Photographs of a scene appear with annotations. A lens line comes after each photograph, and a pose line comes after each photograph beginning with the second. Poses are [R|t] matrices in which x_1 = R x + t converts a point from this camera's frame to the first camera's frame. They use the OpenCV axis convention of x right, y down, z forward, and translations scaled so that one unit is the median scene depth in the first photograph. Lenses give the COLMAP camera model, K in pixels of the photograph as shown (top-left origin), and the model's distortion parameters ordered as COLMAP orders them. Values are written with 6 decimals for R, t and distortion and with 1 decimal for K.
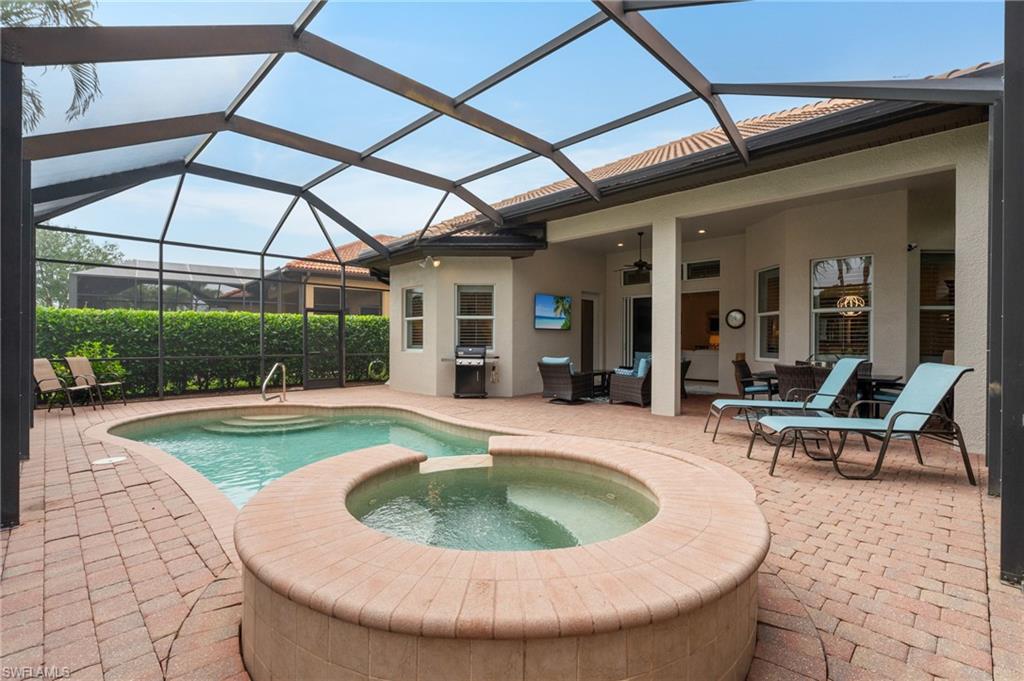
lens RADIAL K [[467.8, 0, 509.7], [0, 467.8, 339.9], [0, 0, 1]] dist [-0.000920, 0.000192]
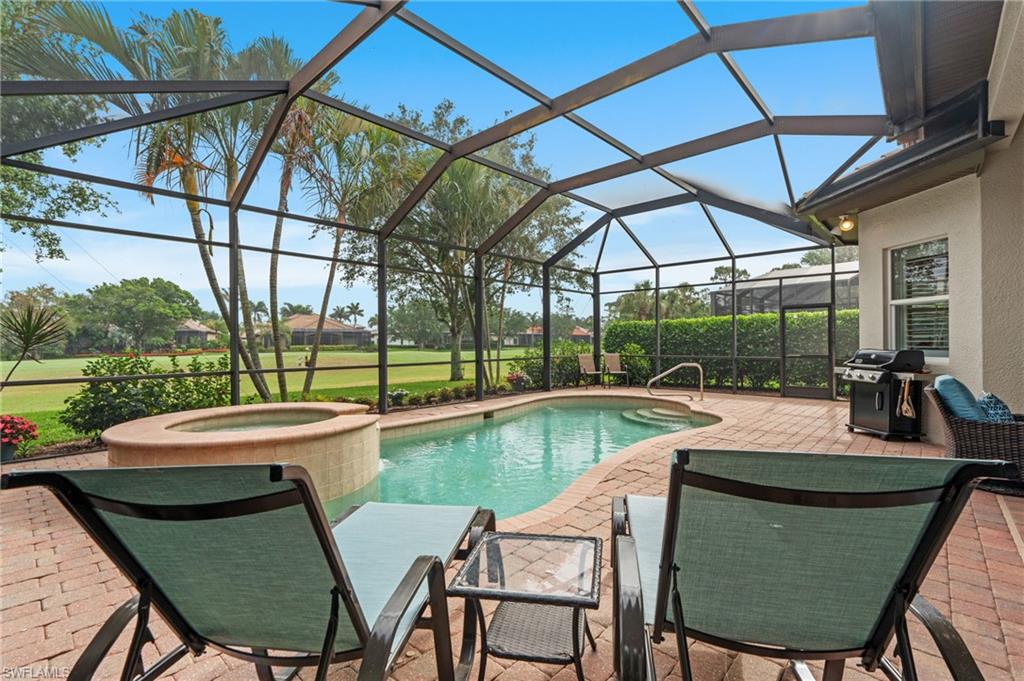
lens RADIAL K [[456.6, 0, 512.0], [0, 456.6, 340.5], [0, 0, 1]] dist [-0.000716, -0.000129]
pose [[0.038234, 0.001836, -0.999267, 0.461733], [0.002970, 0.999994, 0.001951, -0.004600], [0.999264, -0.003042, 0.038228, 0.485806]]
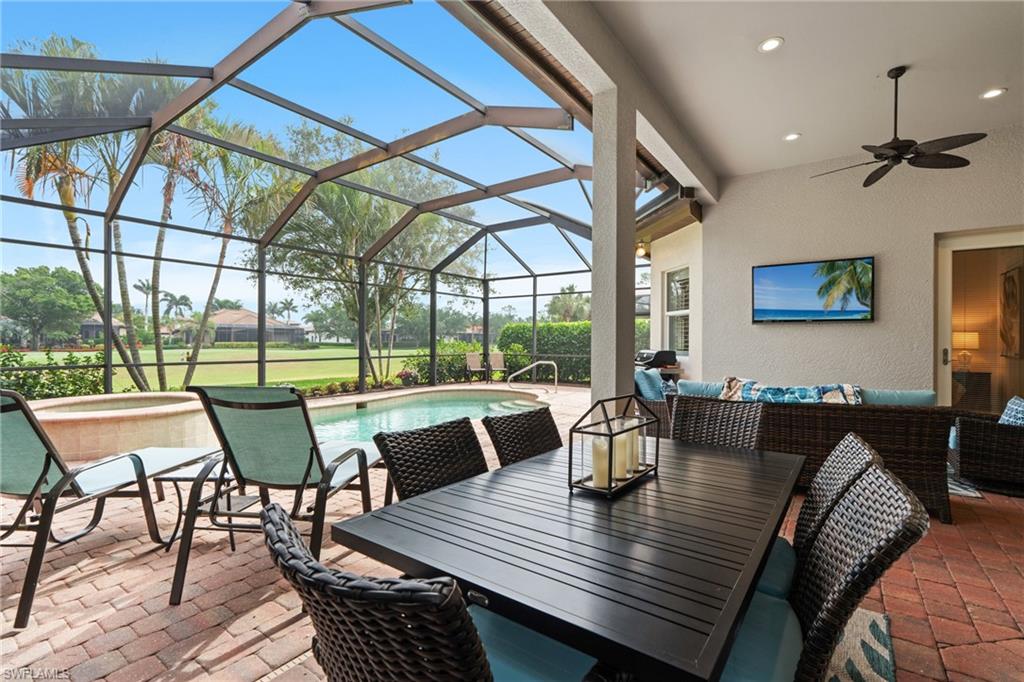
lens RADIAL K [[458.2, 0, 511.6], [0, 458.2, 338.8], [0, 0, 1]] dist [-0.001239, 0.000353]
pose [[0.152543, 0.000616, -0.988297, 0.605063], [-0.009601, 0.999954, -0.000858, -0.006666], [0.988250, 0.009620, 0.152542, 0.630414]]
